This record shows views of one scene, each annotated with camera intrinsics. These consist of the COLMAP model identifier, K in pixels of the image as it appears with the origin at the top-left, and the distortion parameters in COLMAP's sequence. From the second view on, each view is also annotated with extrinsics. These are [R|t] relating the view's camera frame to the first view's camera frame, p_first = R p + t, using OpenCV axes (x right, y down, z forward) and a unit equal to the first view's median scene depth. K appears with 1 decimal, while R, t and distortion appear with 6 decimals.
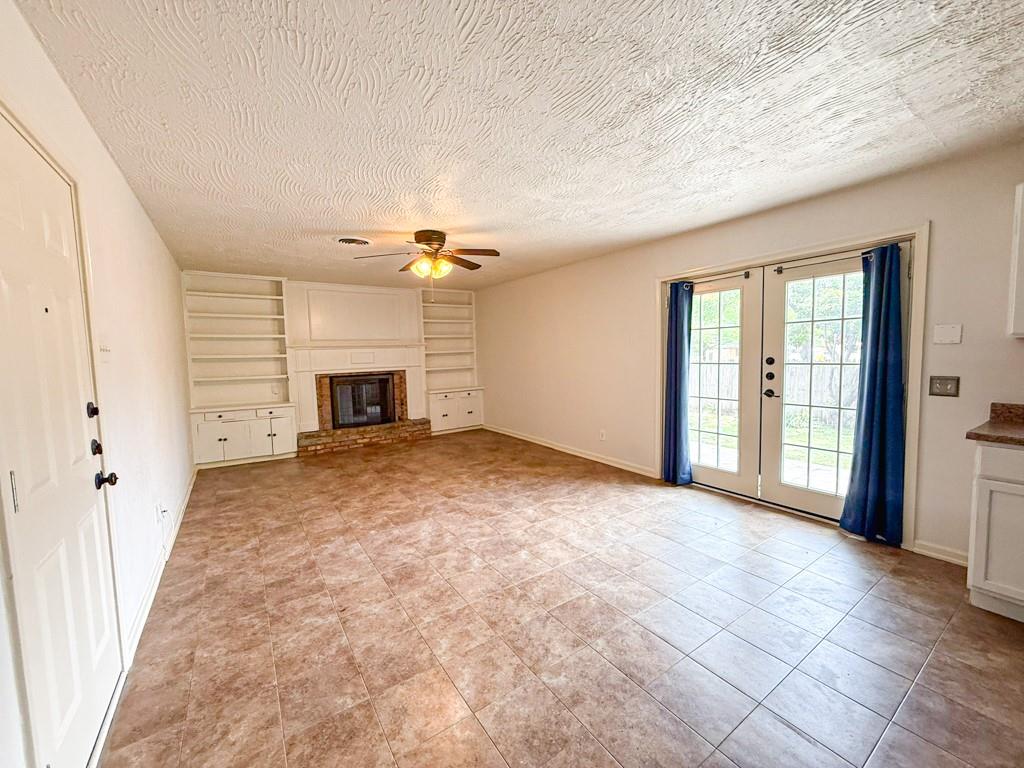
lens RADIAL K [[407.2, 0, 508.1], [0, 407.2, 381.9], [0, 0, 1]] dist [-0.001350, 0.000254]
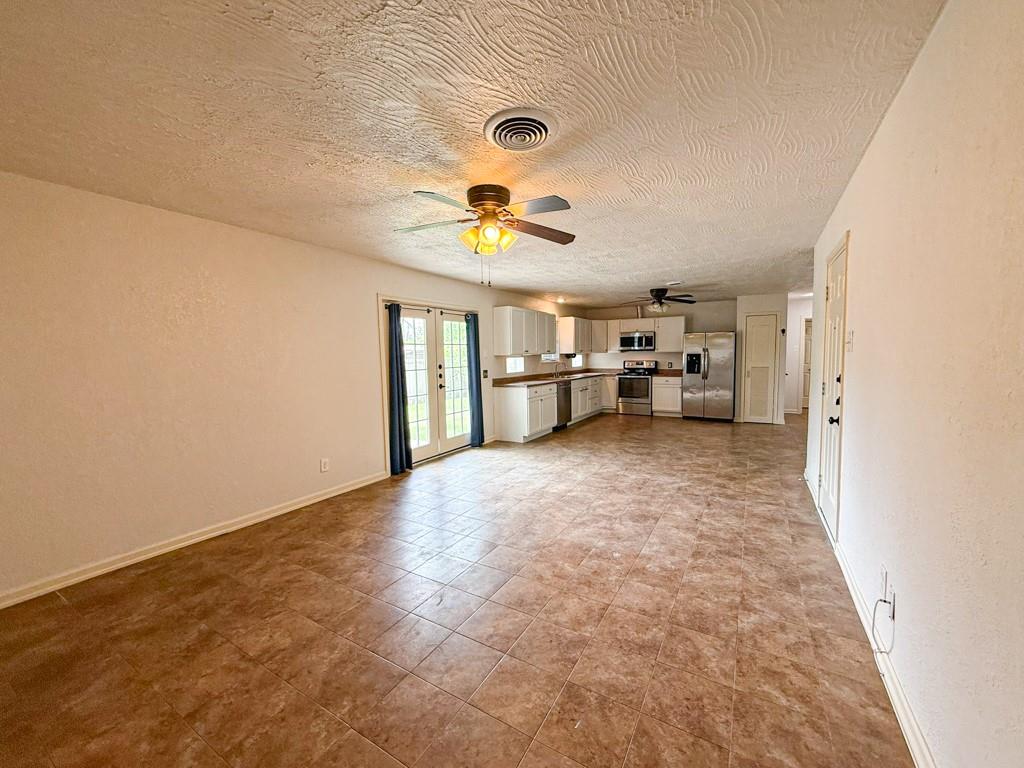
lens RADIAL K [[407.2, 0, 509.8], [0, 407.2, 382.0], [0, 0, 1]] dist [-0.001350, 0.000254]
pose [[-0.425130, -0.029349, 0.904656, -0.896535], [0.095361, 0.992459, 0.077011, -0.083453], [-0.900095, 0.119009, -0.419126, 1.344426]]
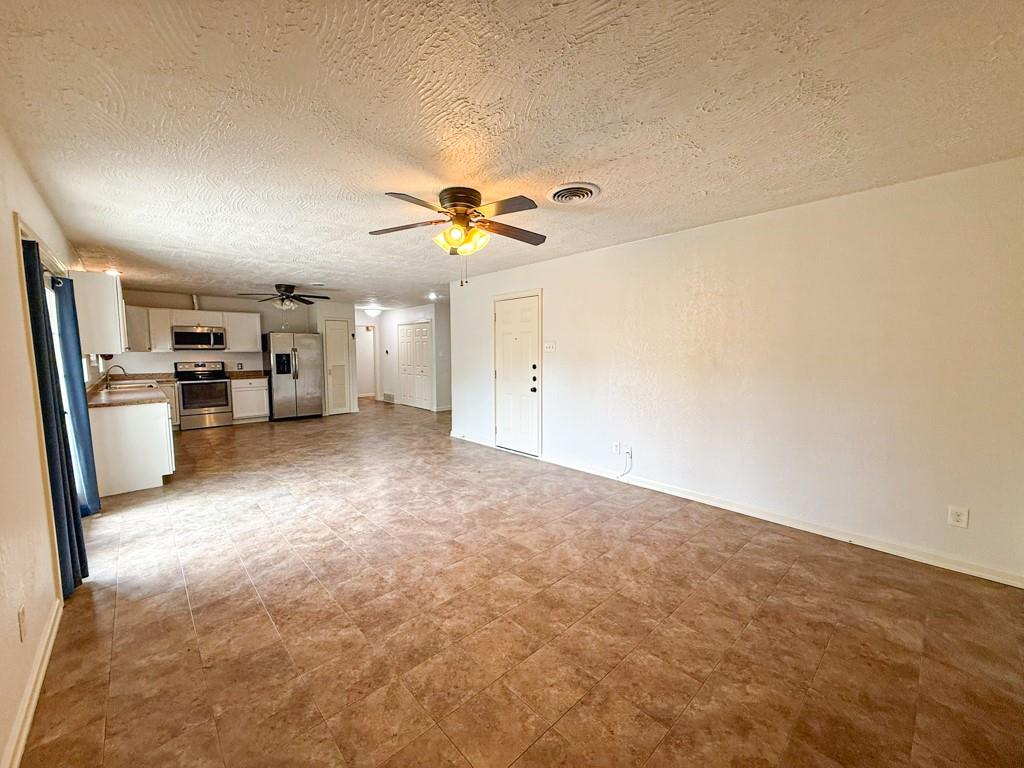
lens RADIAL K [[407.2, 0, 511.2], [0, 407.2, 379.8], [0, 0, 1]] dist [-0.001350, 0.000254]
pose [[-0.986885, 0.041936, -0.155882, -0.155941], [0.017786, 0.988035, 0.153199, -0.145165], [0.160442, 0.148418, -0.975823, 1.845362]]
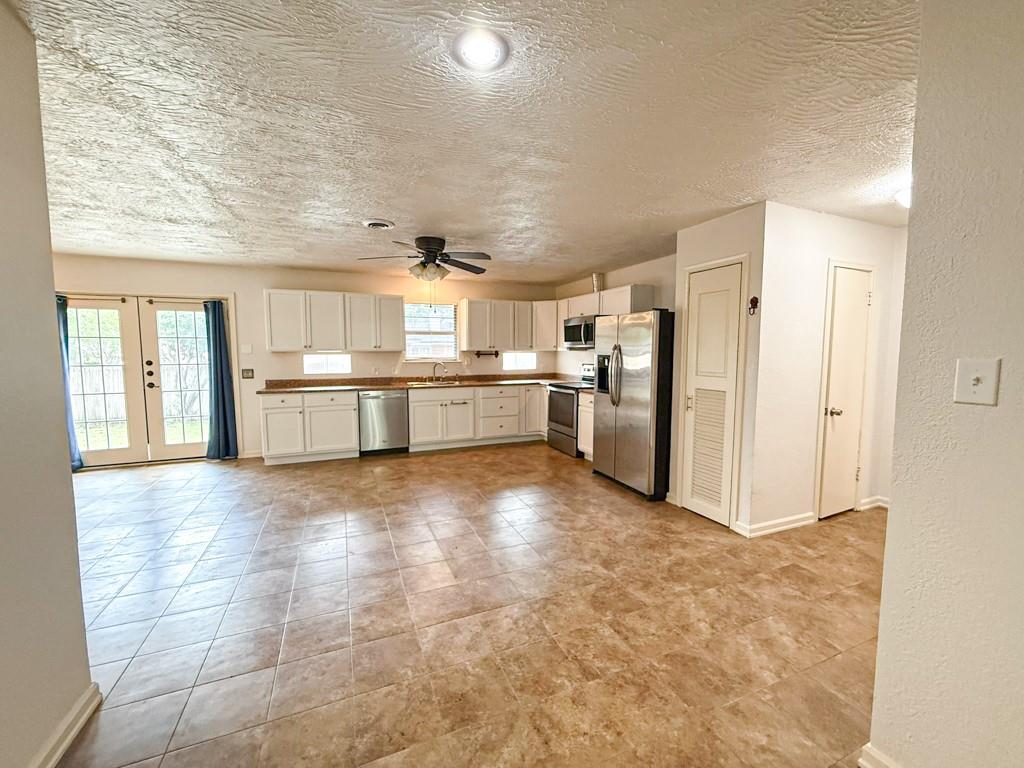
lens RADIAL K [[407.2, 0, 511.2], [0, 407.2, 384.0], [0, 0, 1]] dist [-0.001350, 0.000254]
pose [[0.187800, -0.053806, 0.980732, -0.502889], [0.069689, 0.996712, 0.041338, 0.049368], [-0.979732, 0.060583, 0.190932, -0.499751]]
